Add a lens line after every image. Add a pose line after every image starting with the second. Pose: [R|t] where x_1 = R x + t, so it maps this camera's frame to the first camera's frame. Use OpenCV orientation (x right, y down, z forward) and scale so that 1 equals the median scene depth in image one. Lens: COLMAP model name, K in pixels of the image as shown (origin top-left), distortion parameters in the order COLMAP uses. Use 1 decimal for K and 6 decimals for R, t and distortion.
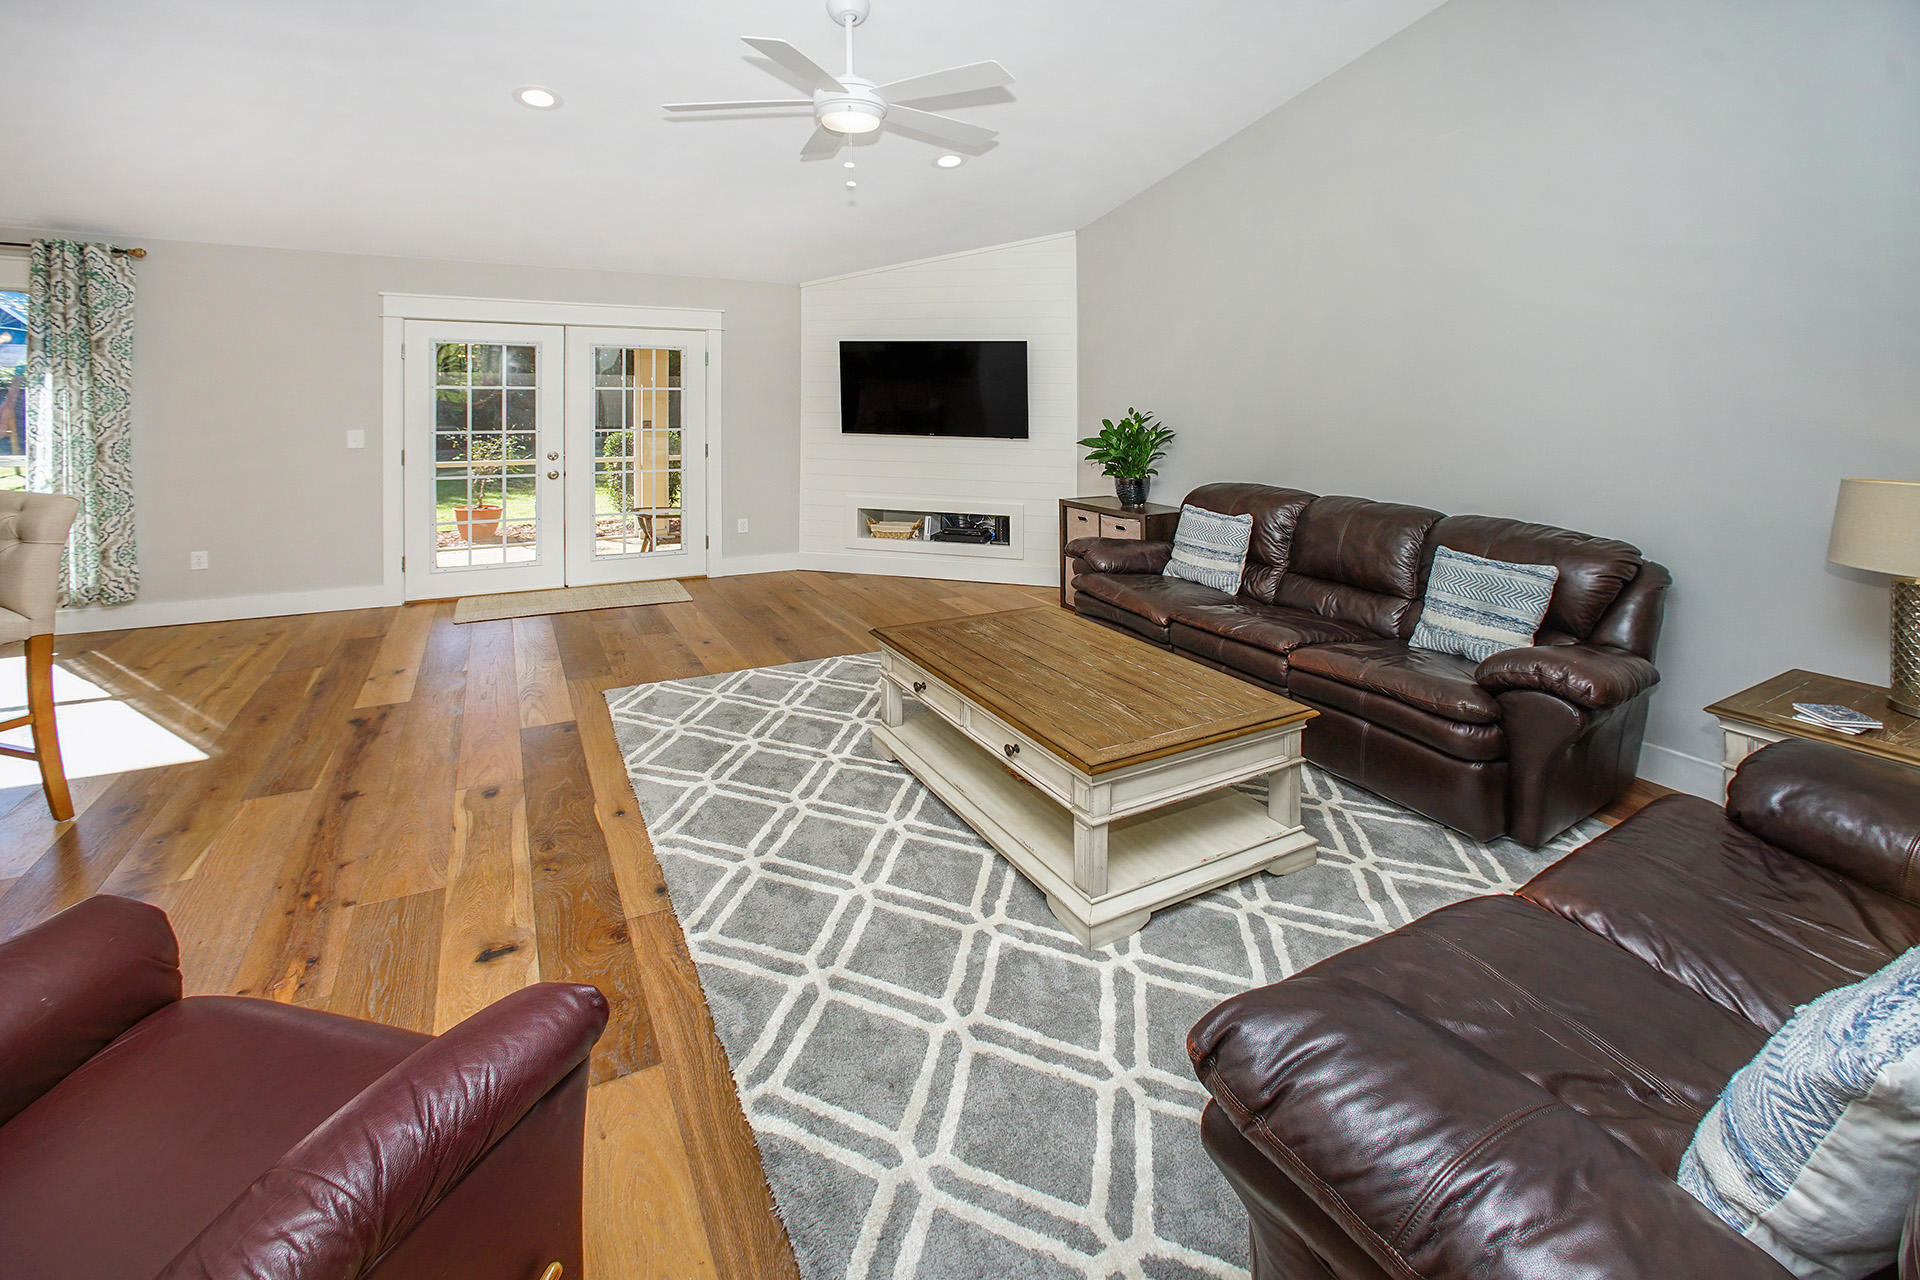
lens RADIAL K [[744.6, 0, 1042.8], [0, 744.6, 426.9], [0, 0, 1]] dist [0.000149, -0.009301]
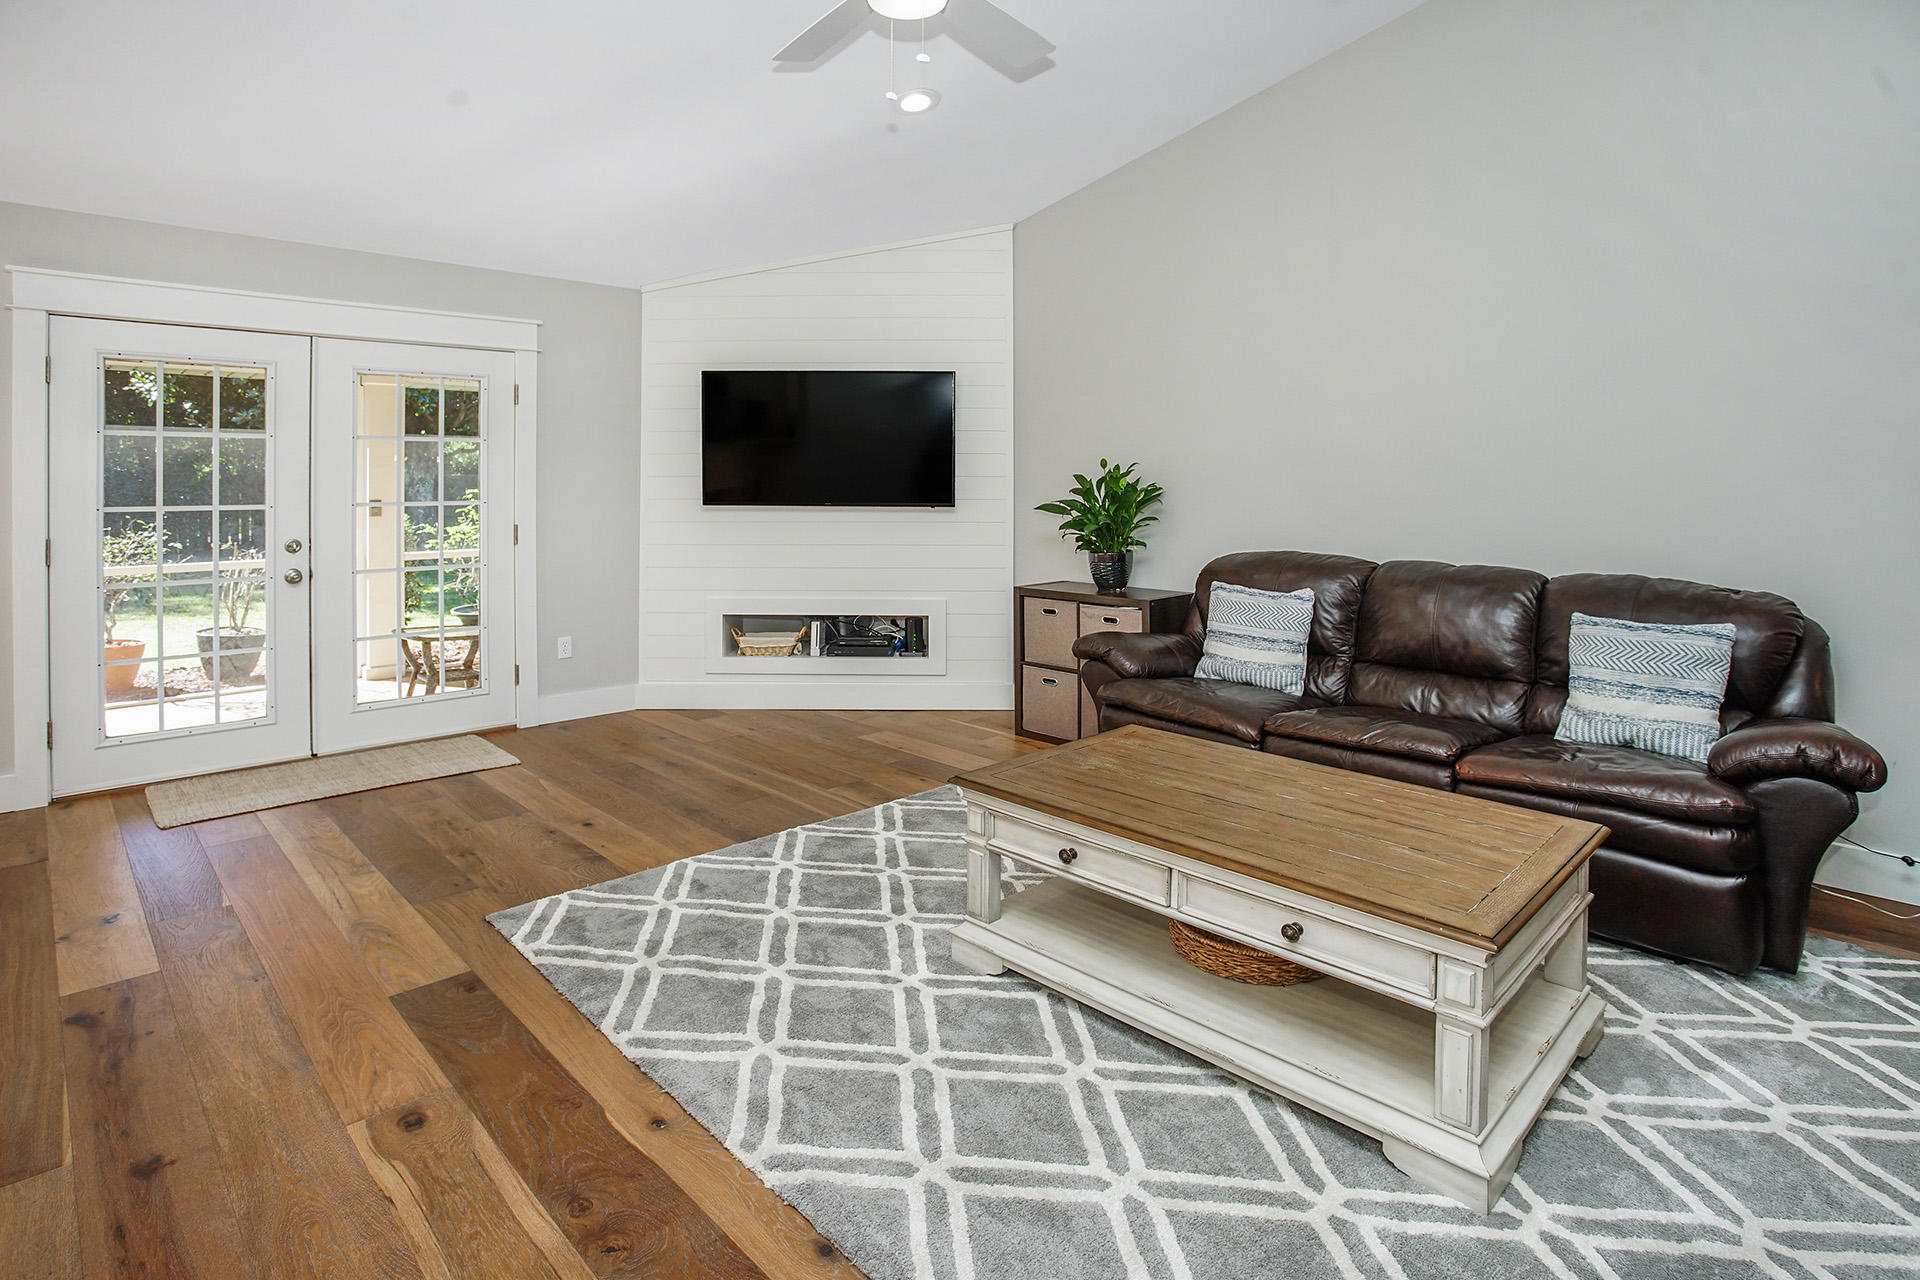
lens RADIAL K [[968.4, 0, 1060.8], [0, 968.4, 482.3], [0, 0, 1]] dist [-0.026971, 0.000790]
pose [[0.979689, -0.028750, 0.198451, -0.154689], [0.032999, 0.999291, -0.018141, 0.017779], [-0.197789, 0.024321, 0.979943, 0.077252]]
